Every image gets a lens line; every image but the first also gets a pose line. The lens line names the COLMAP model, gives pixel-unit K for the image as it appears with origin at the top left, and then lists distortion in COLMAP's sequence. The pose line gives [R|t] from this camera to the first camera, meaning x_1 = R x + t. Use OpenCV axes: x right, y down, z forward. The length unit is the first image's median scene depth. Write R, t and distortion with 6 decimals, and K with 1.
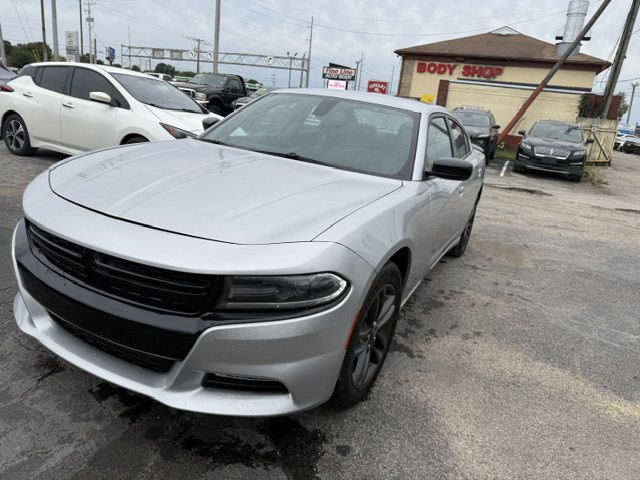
lens RADIAL K [[458.1, 0, 319.4], [0, 458.1, 239.6], [0, 0, 1]] dist [0.022307, -0.037453]
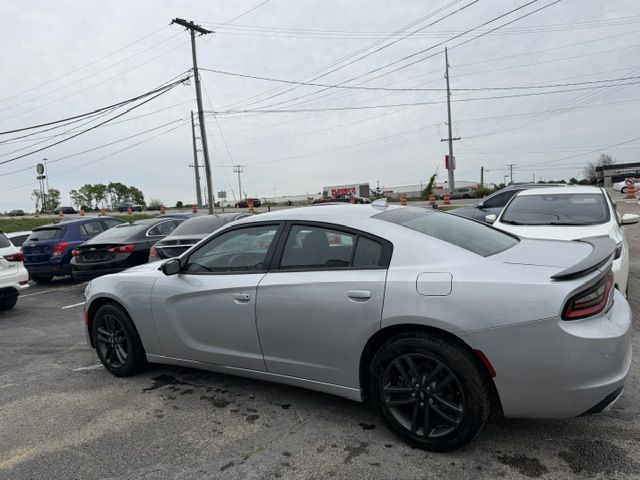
lens RADIAL K [[458.1, 0, 321.4], [0, 458.1, 233.8], [0, 0, 1]] dist [0.022307, -0.037453]
pose [[-0.105391, -0.044502, -0.993435, 1.320997], [-0.232515, 0.972409, -0.018894, -0.271941], [0.966866, 0.228997, -0.112830, 1.298749]]
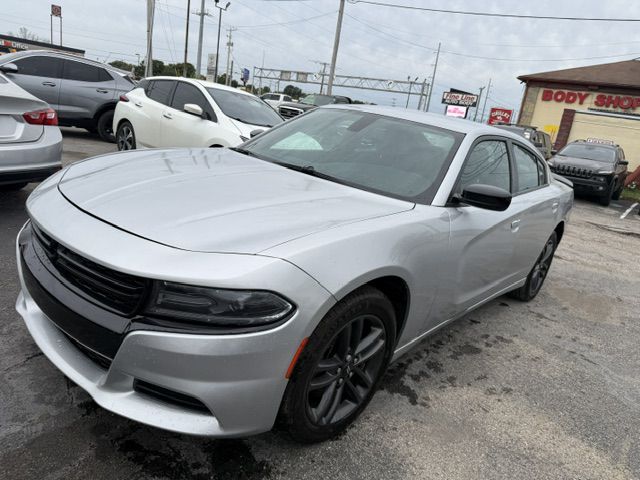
lens RADIAL K [[458.1, 0, 317.2], [0, 458.1, 242.8], [0, 0, 1]] dist [0.022307, -0.037453]
pose [[0.966699, 0.105943, -0.232957, 0.159135], [-0.115316, 0.992963, -0.026954, -0.005446], [0.228462, 0.052920, 0.972113, 0.062482]]
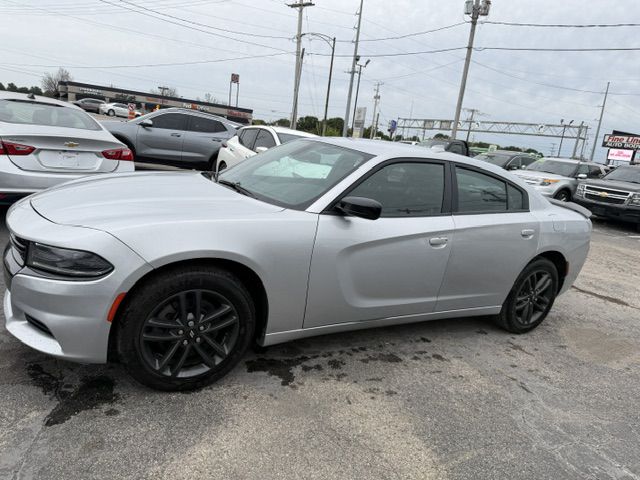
lens RADIAL K [[458.1, 0, 318.8], [0, 458.1, 240.3], [0, 0, 1]] dist [0.022307, -0.037453]
pose [[0.840120, 0.115712, -0.529914, 0.618614], [-0.187781, 0.978611, -0.084016, 0.013061], [0.508858, 0.170091, 0.843880, 0.111203]]
